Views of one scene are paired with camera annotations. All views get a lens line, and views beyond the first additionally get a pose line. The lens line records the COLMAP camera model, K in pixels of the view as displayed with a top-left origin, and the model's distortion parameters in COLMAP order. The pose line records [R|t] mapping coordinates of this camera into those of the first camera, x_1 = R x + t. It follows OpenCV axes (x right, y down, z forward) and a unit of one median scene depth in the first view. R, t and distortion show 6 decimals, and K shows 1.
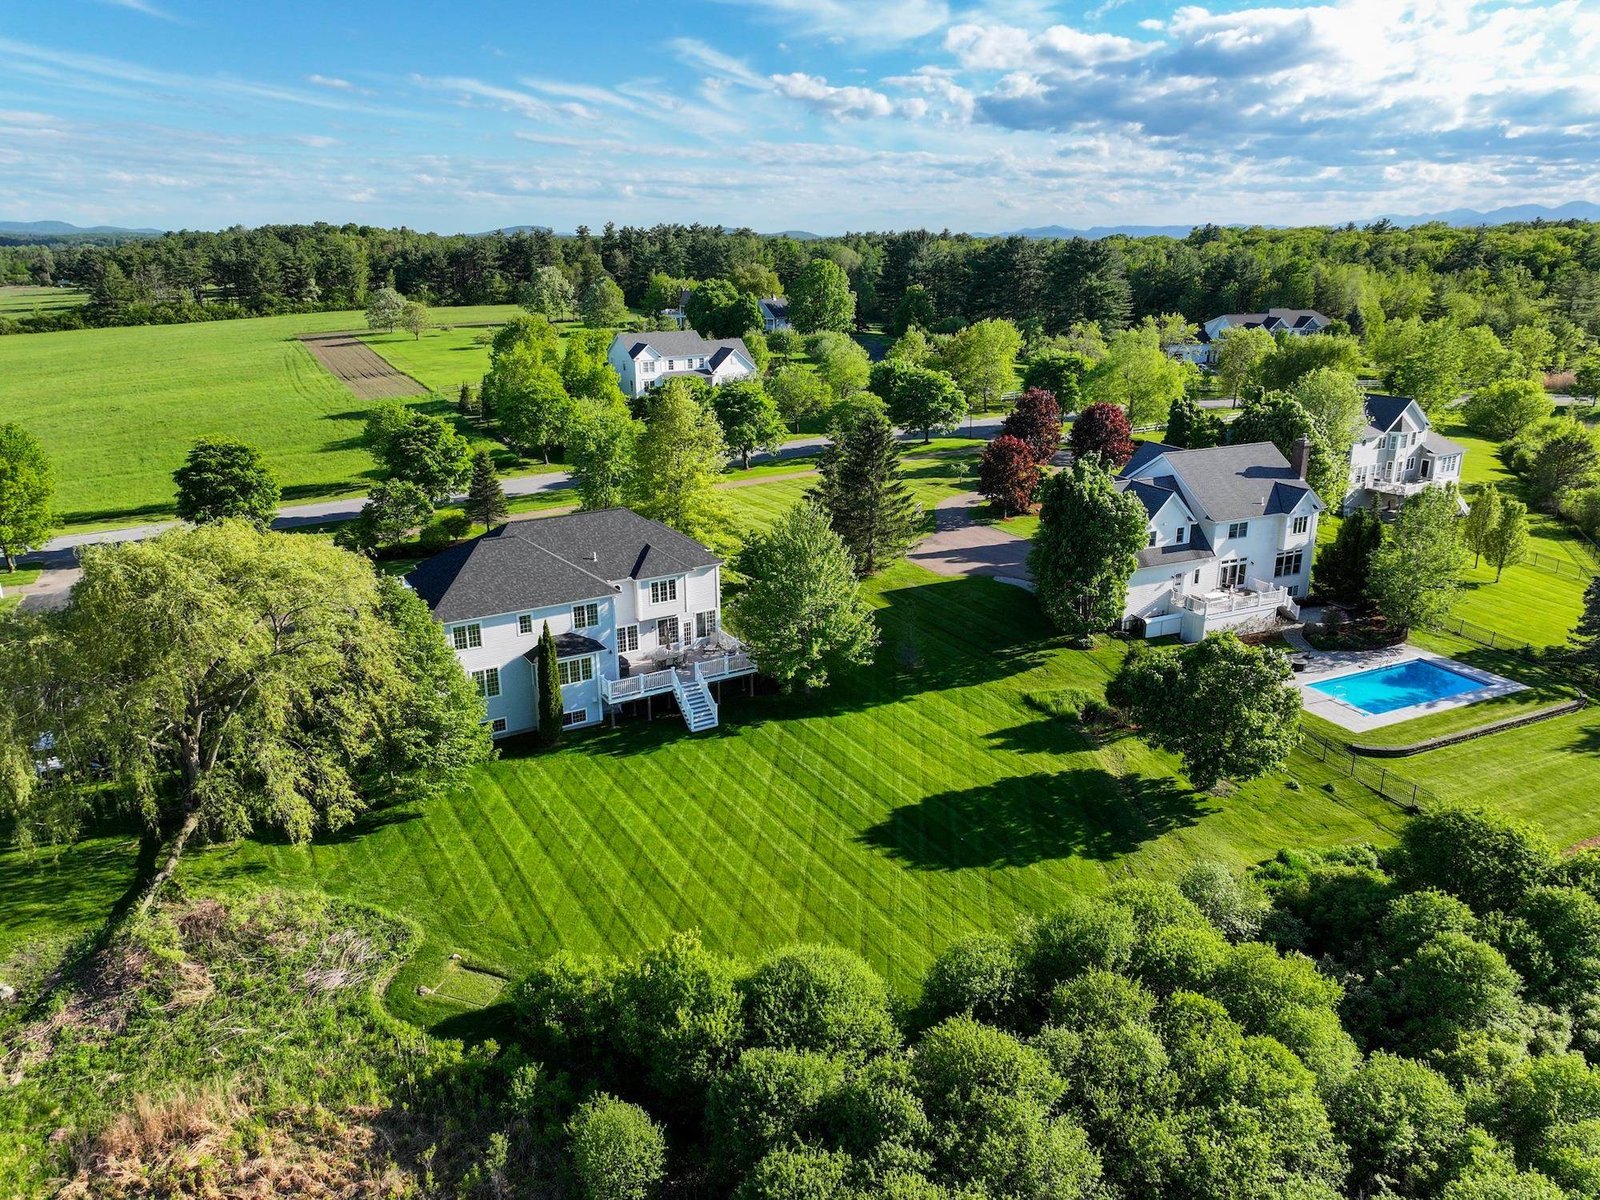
lens RADIAL K [[1110.1, 0, 800.0], [0, 1110.1, 600.0], [0, 0, 1]] dist [0.005530, 0.002599]
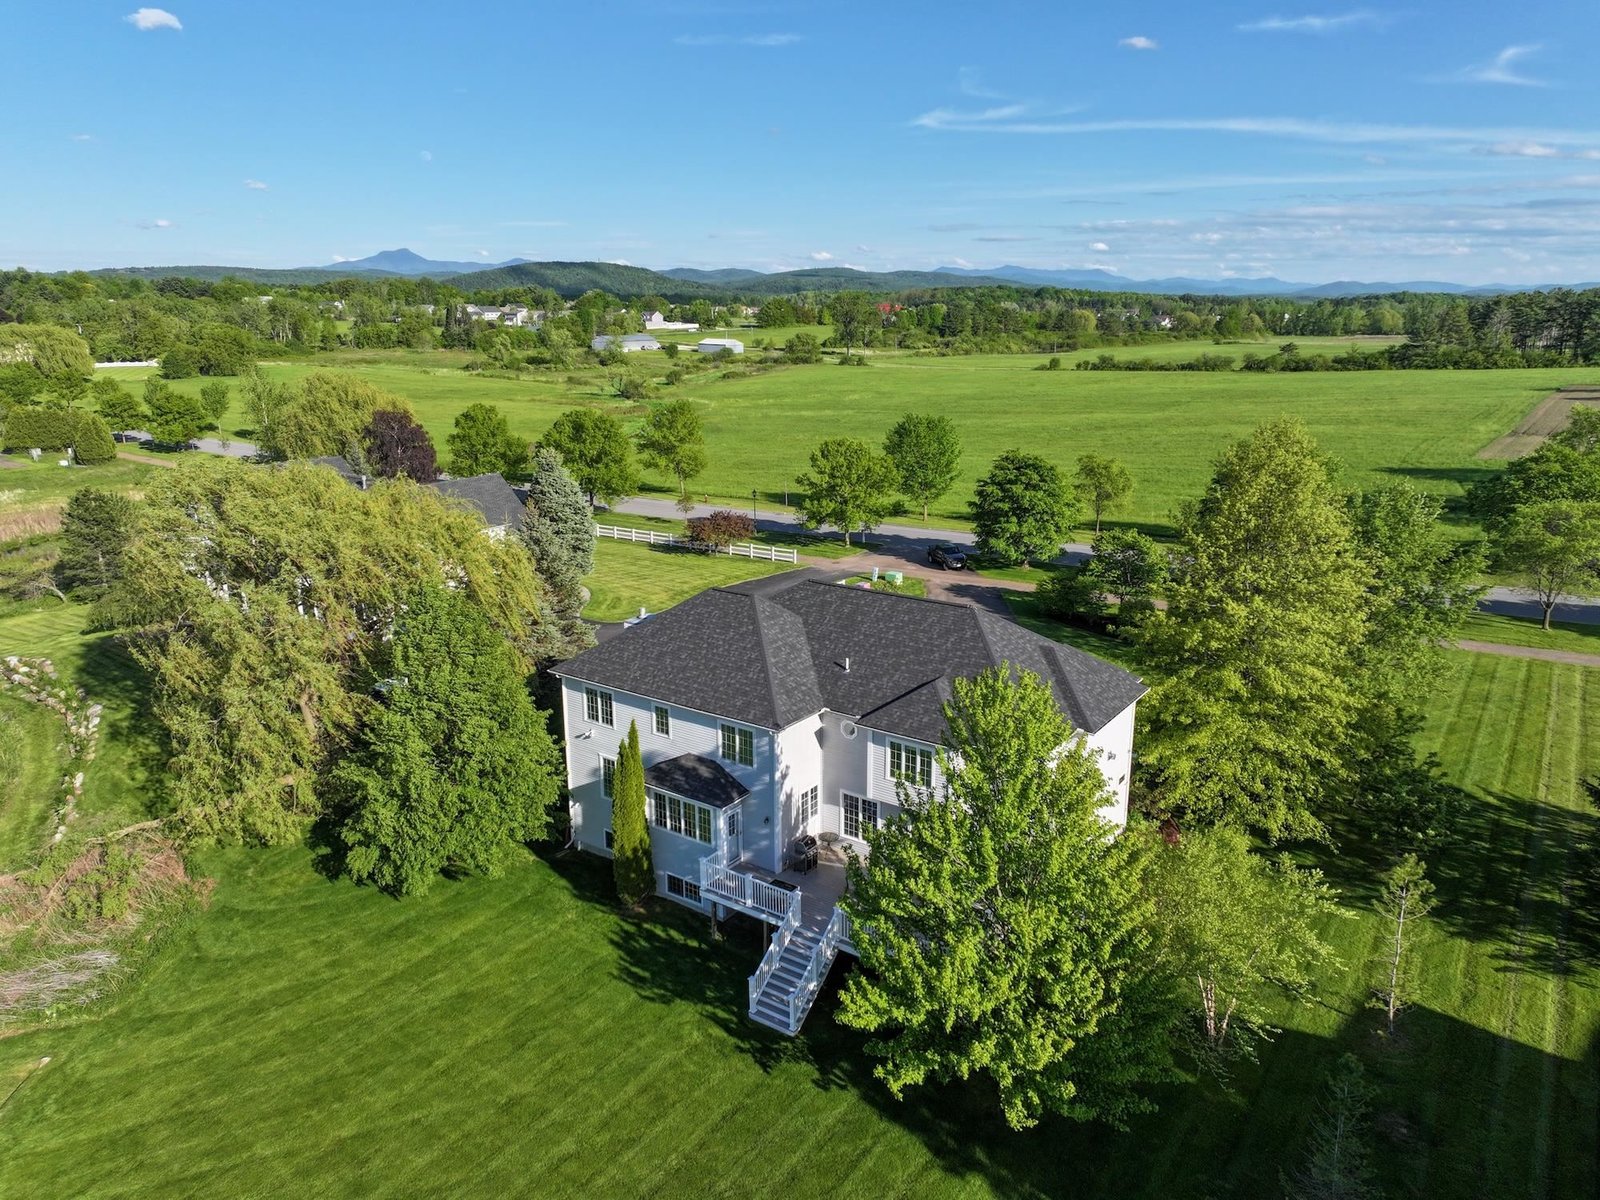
lens RADIAL K [[1121.8, 0, 800.0], [0, 1121.8, 600.0], [0, 0, 1]] dist [-0.005279, -0.000643]
pose [[0.393074, 0.233832, -0.889278, 0.346863], [-0.280158, 0.951598, 0.126385, -0.148389], [0.875788, 0.199459, 0.439558, 0.751264]]
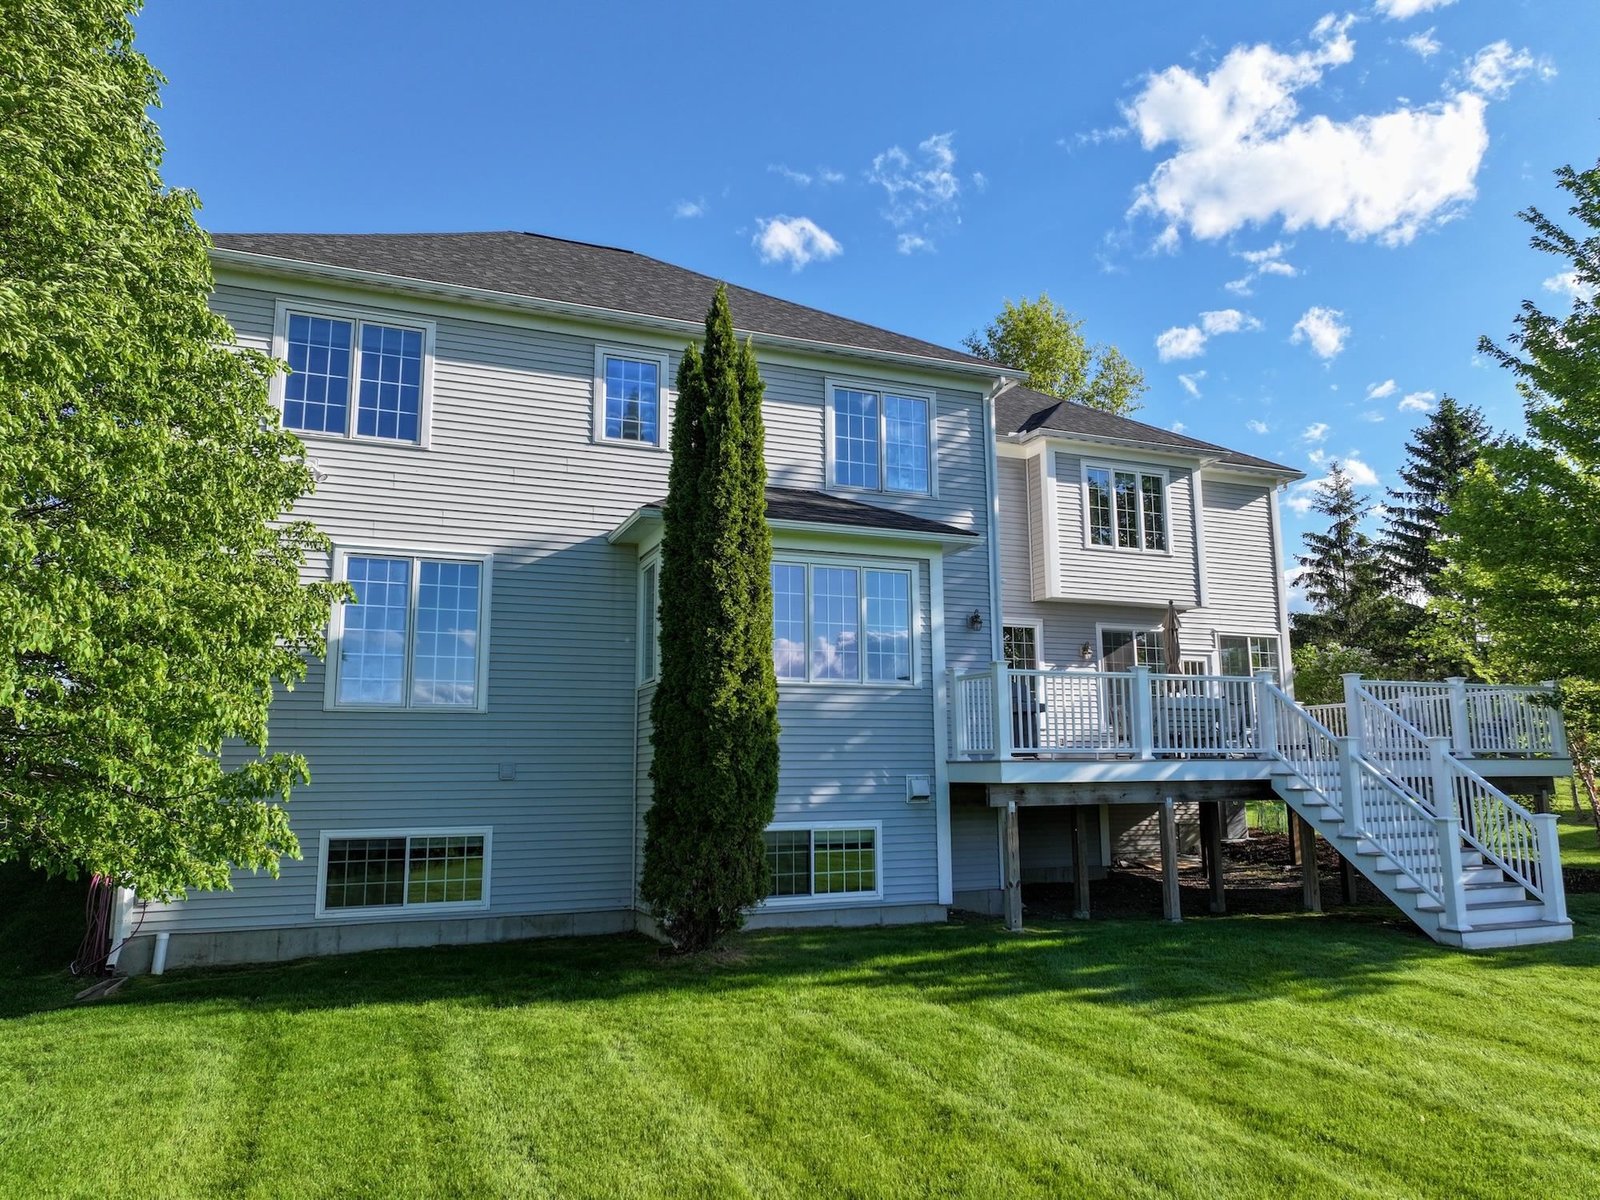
lens RADIAL K [[1106.9, 0, 805.7], [0, 1106.9, 605.5], [0, 0, 1]] dist [0.008895, 0.001162]
pose [[0.989602, -0.031832, -0.140269, -0.178049], [-0.035516, 0.890932, -0.452746, 0.156292], [0.139382, 0.453020, 0.880537, 0.807873]]
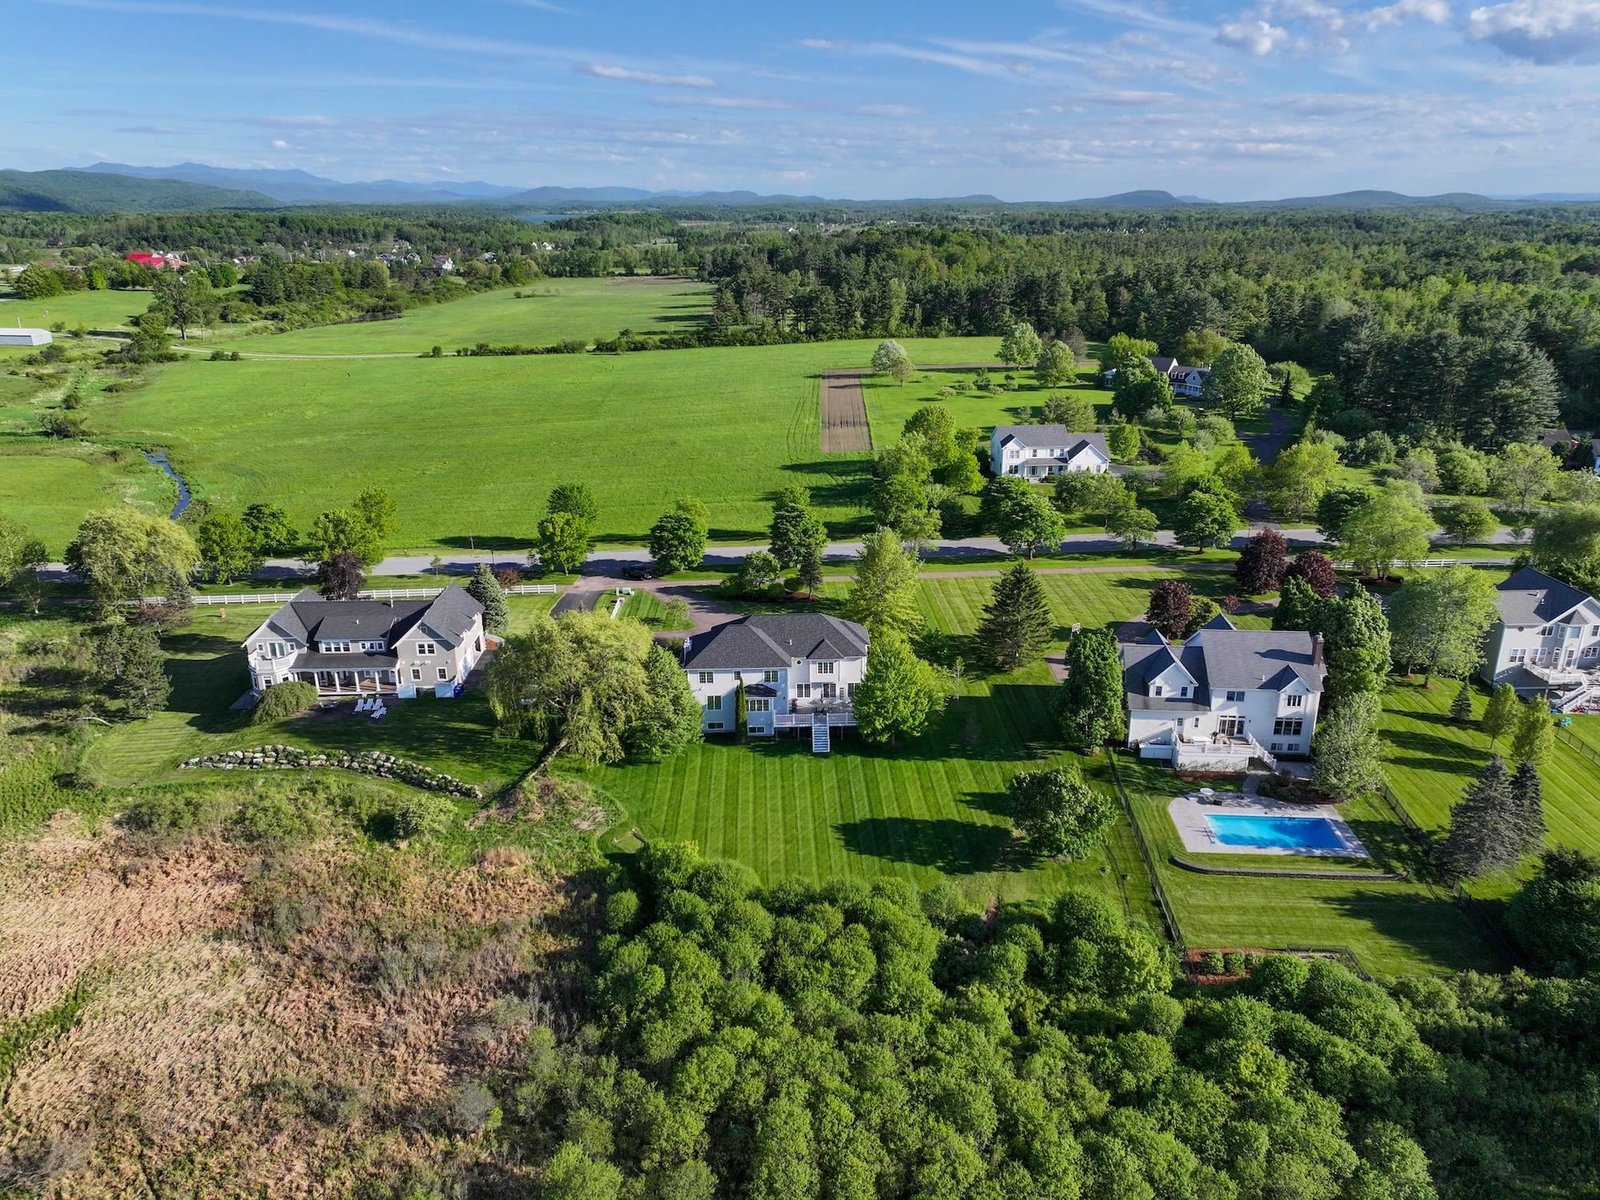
lens RADIAL K [[1106.9, 0, 805.7], [0, 1106.9, 605.5], [0, 0, 1]] dist [0.008895, 0.001162]
pose [[0.871549, 0.163920, -0.462096, 0.677356], [-0.147429, 0.986458, 0.071866, -0.239584], [0.467619, 0.005491, 0.883913, -0.576033]]
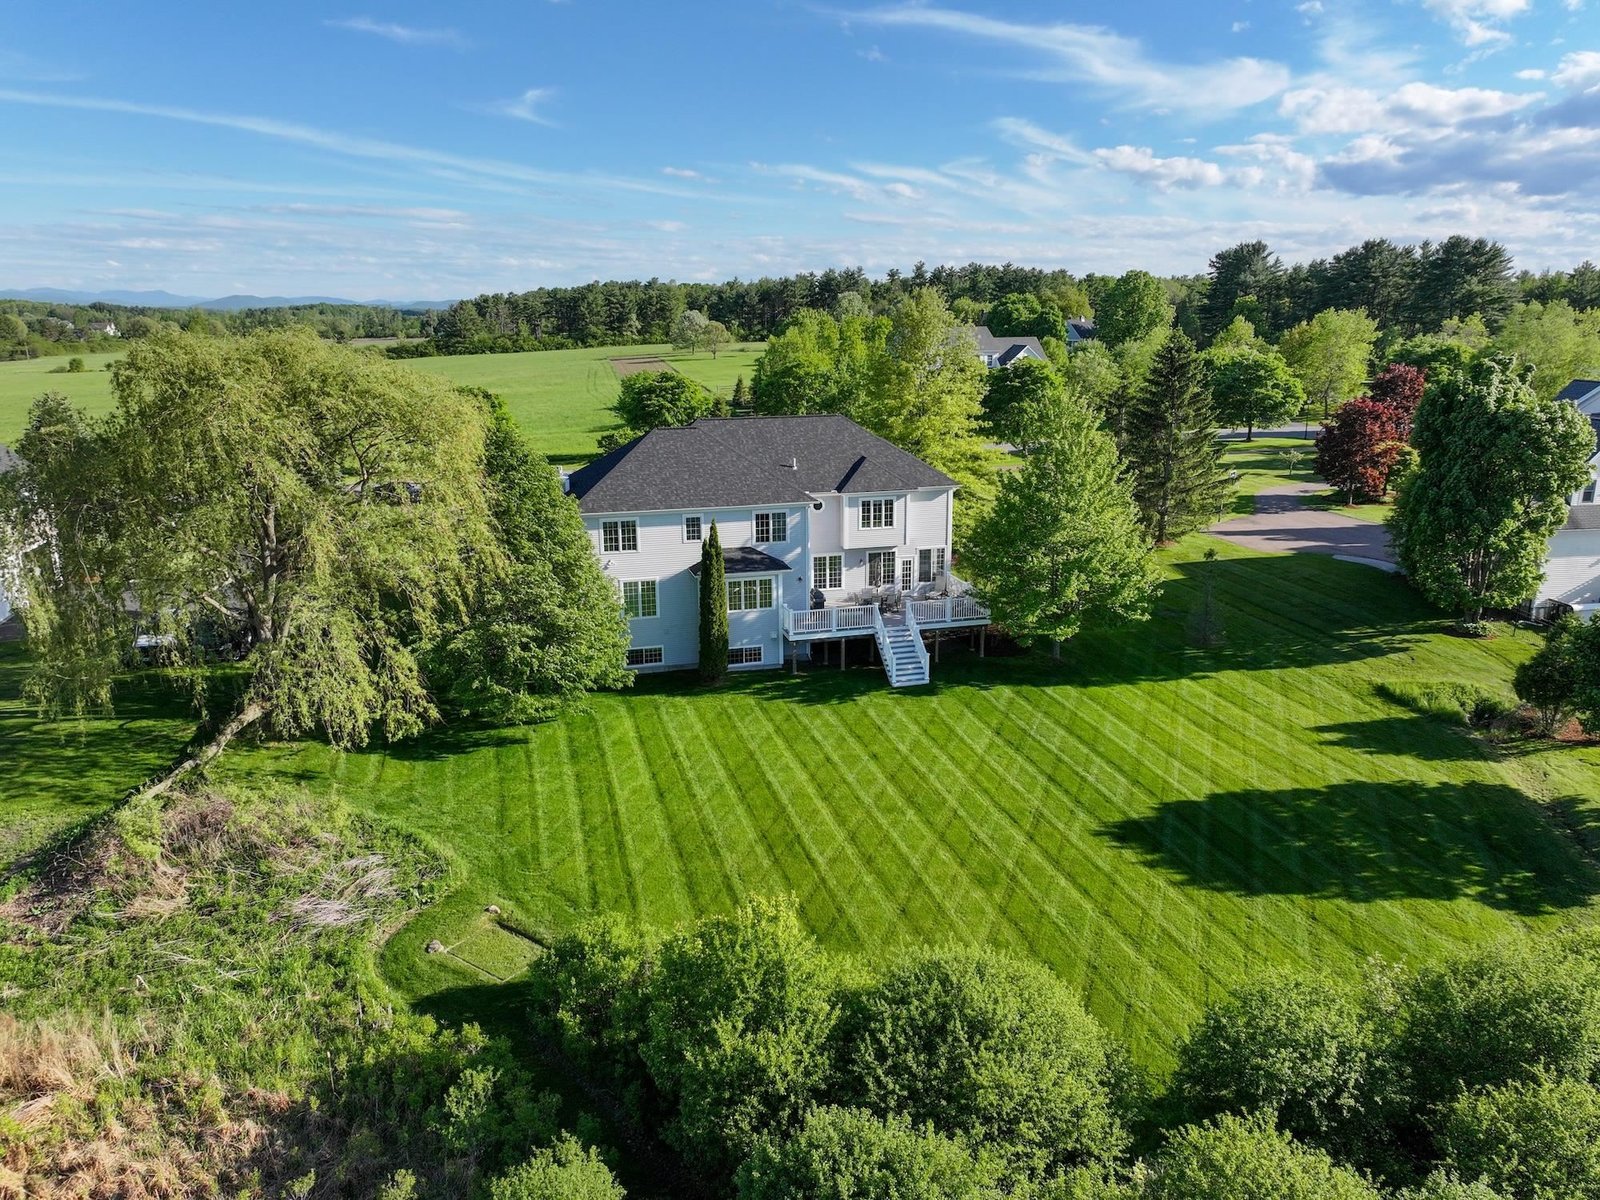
lens RADIAL K [[1106.9, 0, 805.7], [0, 1106.9, 605.5], [0, 0, 1]] dist [0.008895, 0.001162]
pose [[0.963543, 0.064331, -0.259704, 0.038161], [-0.078739, 0.995859, -0.045451, 0.103723], [0.255705, 0.064243, 0.964618, 0.255878]]
